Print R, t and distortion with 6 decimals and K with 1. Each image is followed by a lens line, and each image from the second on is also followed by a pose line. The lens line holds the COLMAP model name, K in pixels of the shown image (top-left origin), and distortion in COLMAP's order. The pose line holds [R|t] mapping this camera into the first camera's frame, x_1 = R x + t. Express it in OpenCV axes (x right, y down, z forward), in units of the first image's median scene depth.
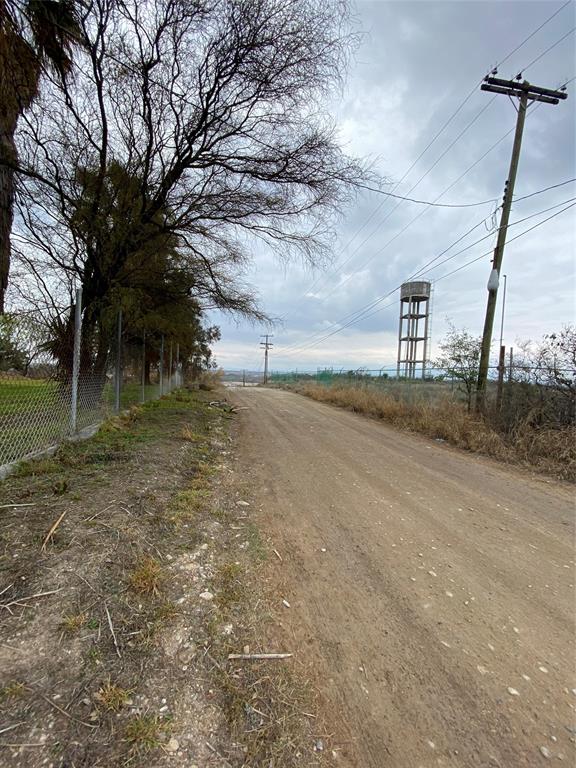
lens RADIAL K [[312.1, 0, 290.5], [0, 312.1, 386.2], [0, 0, 1]] dist [0.014033, -0.014771]
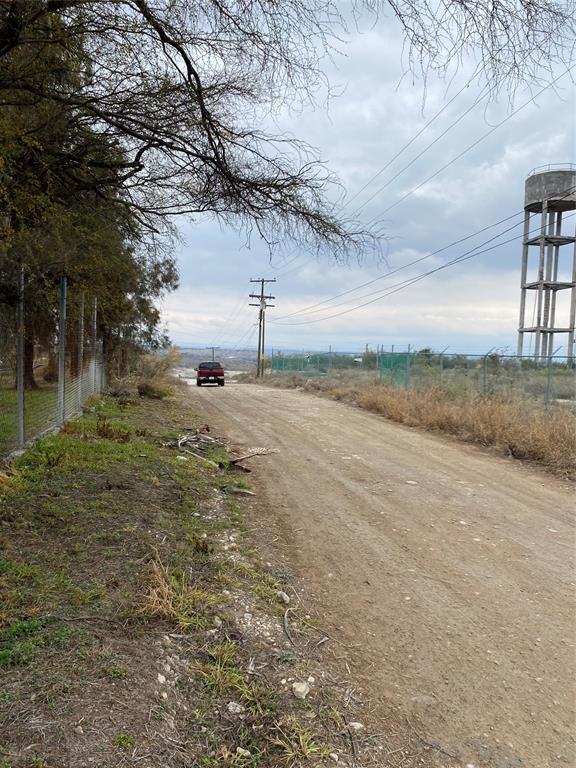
lens RADIAL K [[581.7, 0, 284.6], [0, 581.7, 382.3], [0, 0, 1]] dist [0.024957, -0.027837]
pose [[0.999913, -0.001410, -0.013084, -0.046176], [0.001577, 0.999917, 0.012790, -0.015000], [0.013065, -0.012809, 0.999833, 0.099240]]
